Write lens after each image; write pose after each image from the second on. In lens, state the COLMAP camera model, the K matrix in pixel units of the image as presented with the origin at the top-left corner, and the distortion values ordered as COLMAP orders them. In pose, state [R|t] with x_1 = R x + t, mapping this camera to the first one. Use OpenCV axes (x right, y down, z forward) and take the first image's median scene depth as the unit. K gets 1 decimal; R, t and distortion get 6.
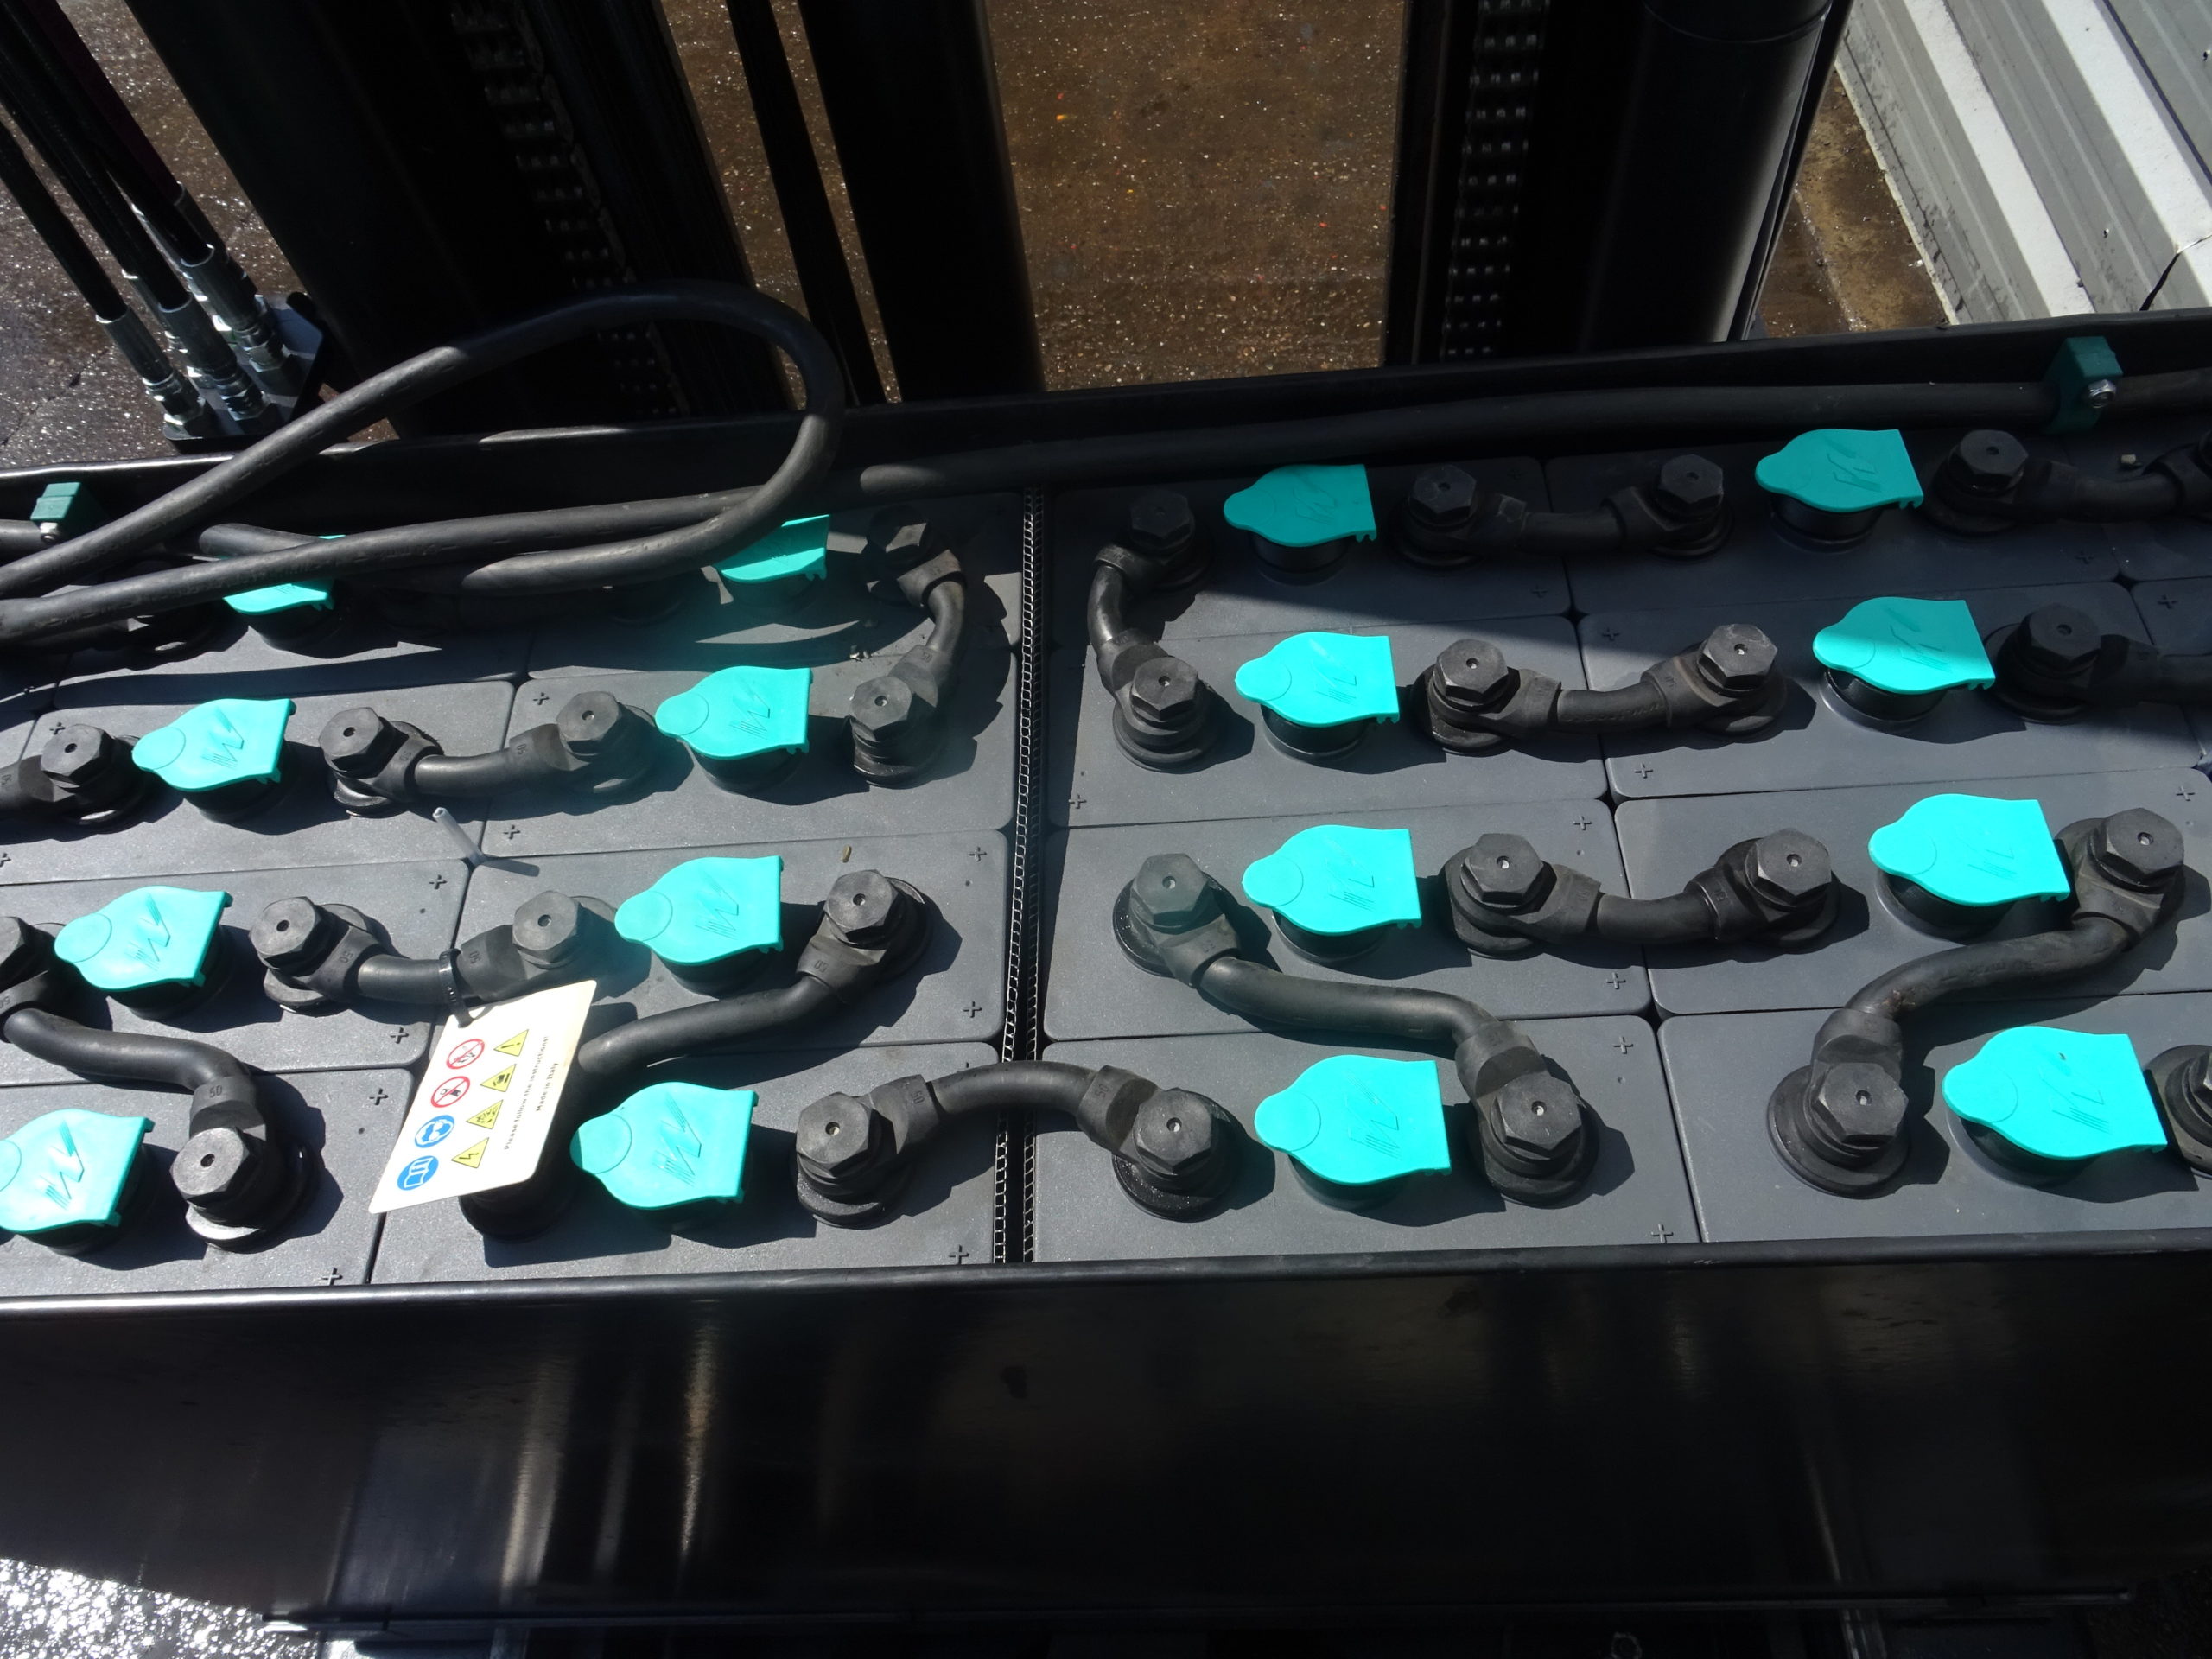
lens RADIAL K [[1589.4, 0, 1106.0], [0, 1589.4, 829.5], [0, 0, 1]] dist [0.004210, -0.008587]
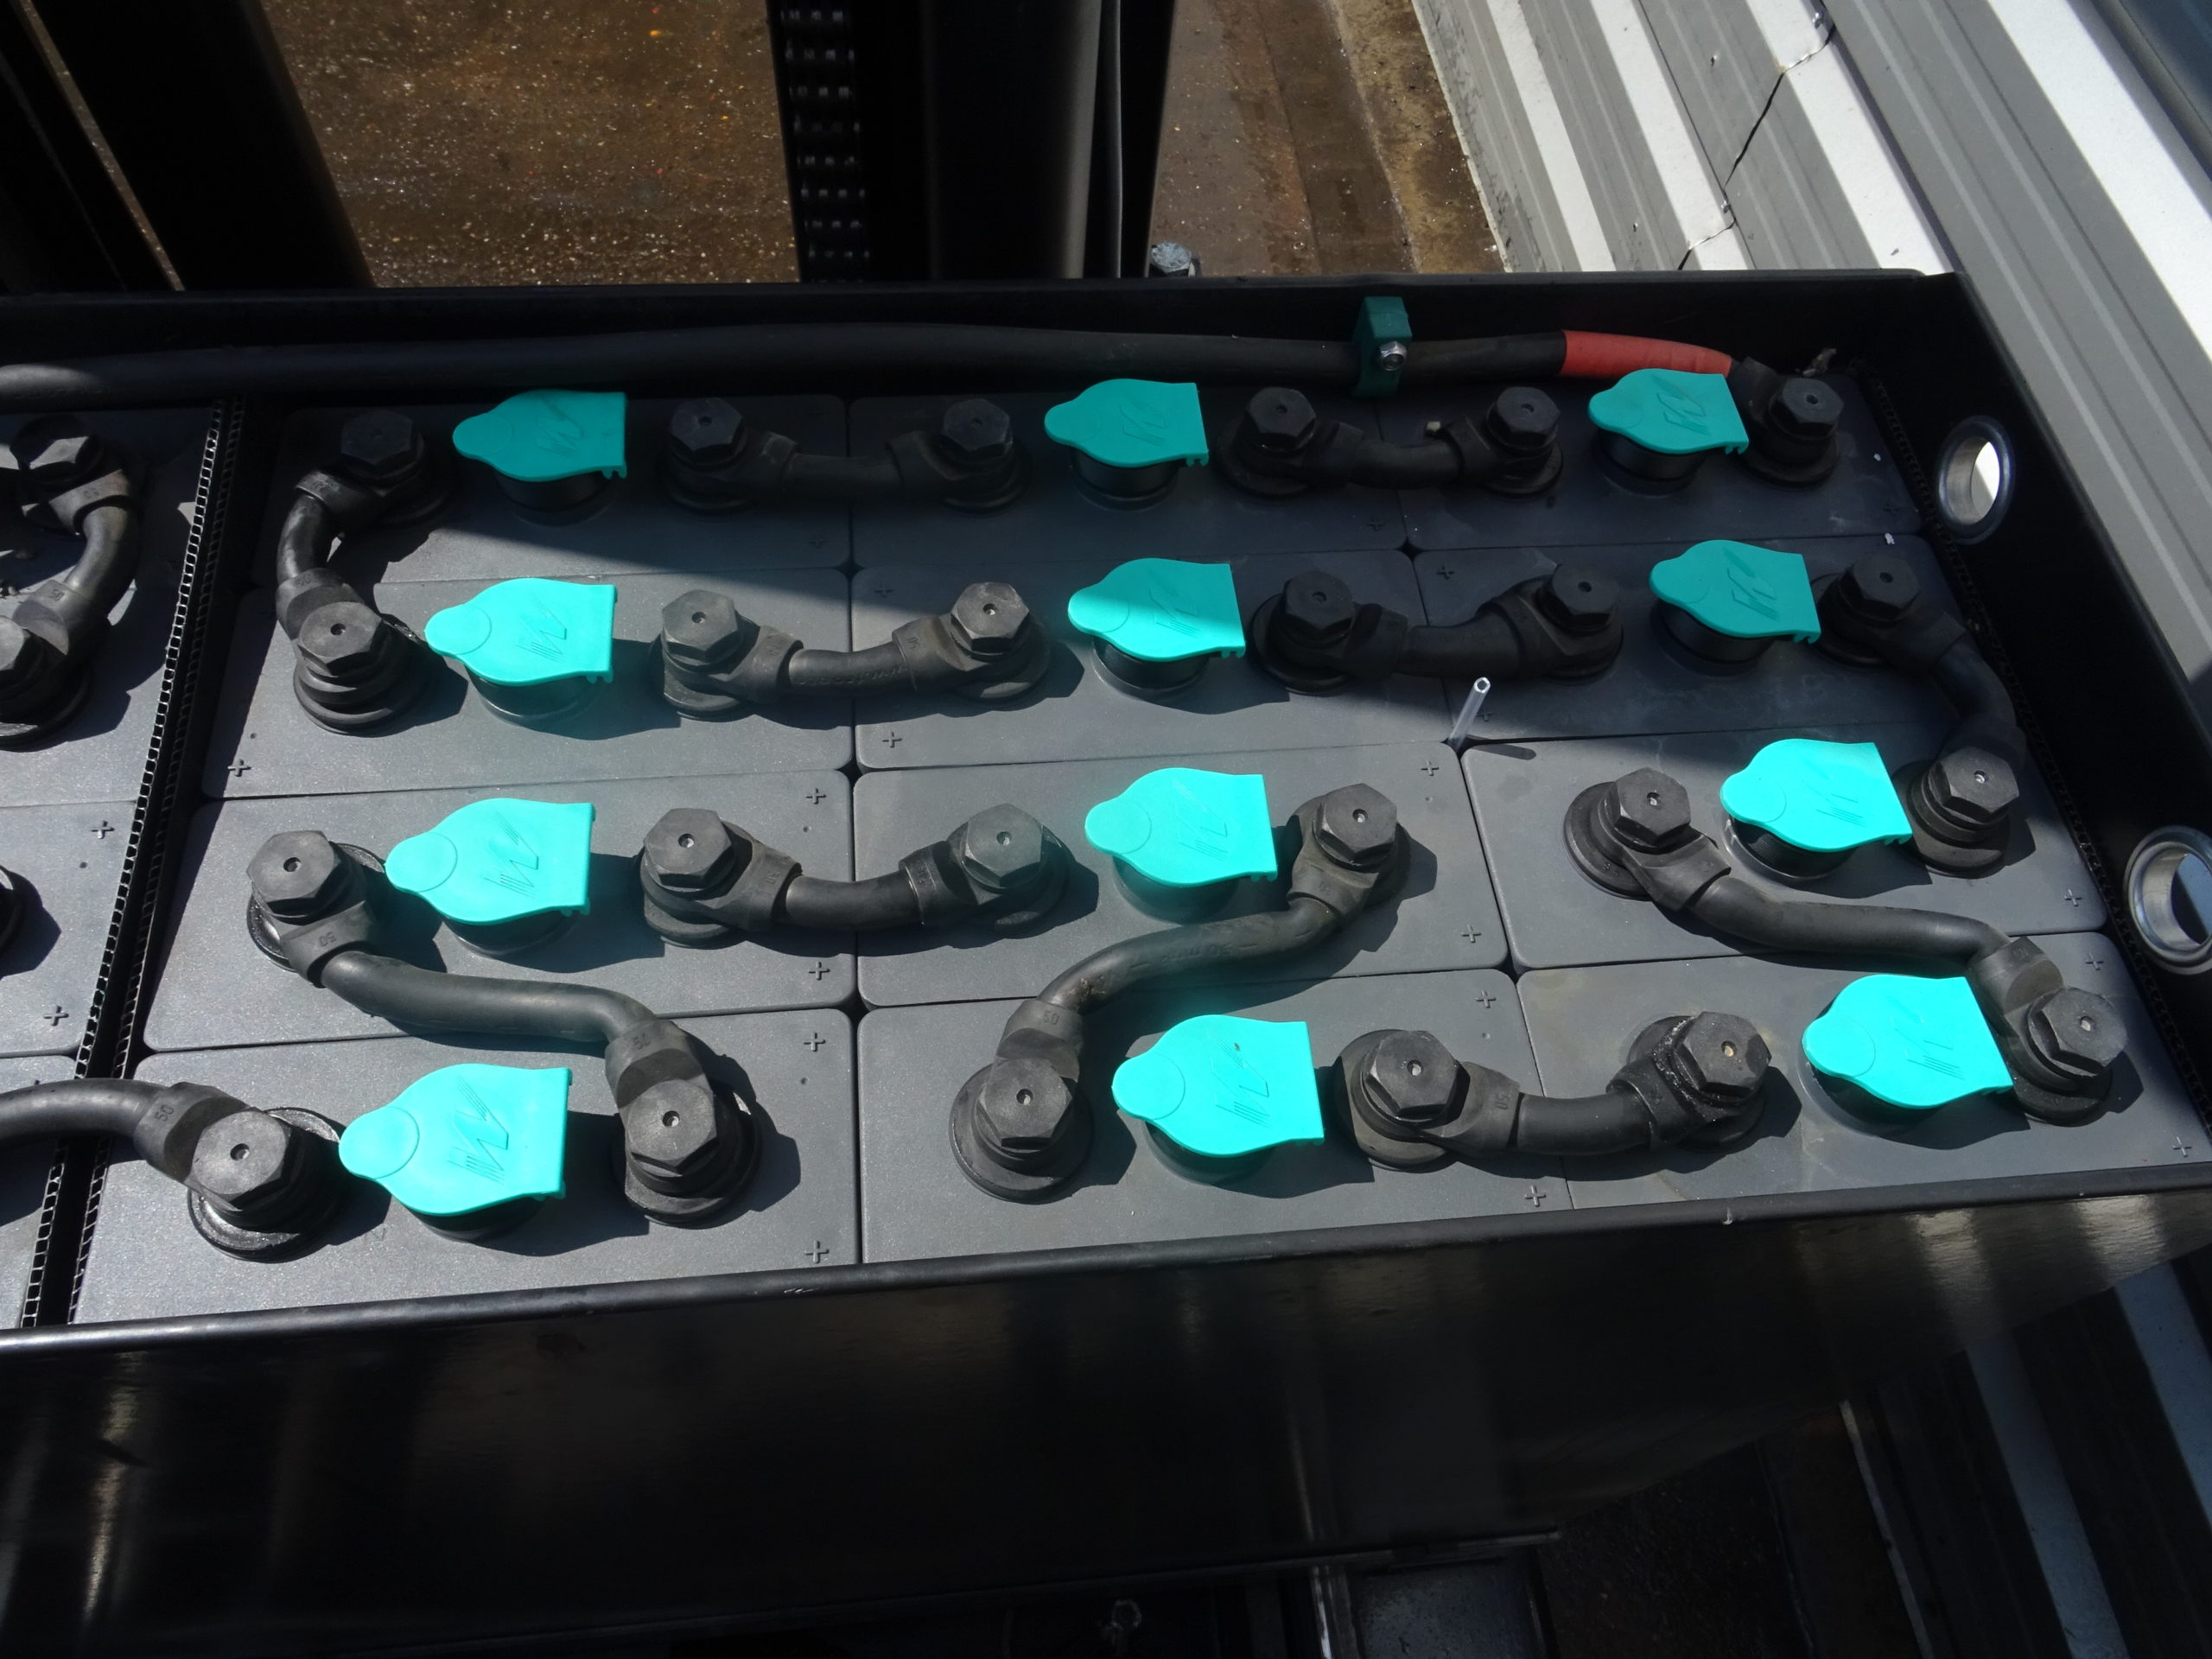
lens RADIAL K [[1589.4, 0, 1106.0], [0, 1589.4, 829.5], [0, 0, 1]] dist [0.004210, -0.008587]
pose [[0.983096, -0.000130, 0.183092, 0.280177], [-0.004509, 0.999679, 0.024919, -0.007964], [-0.183037, -0.025324, 0.982780, 0.069314]]
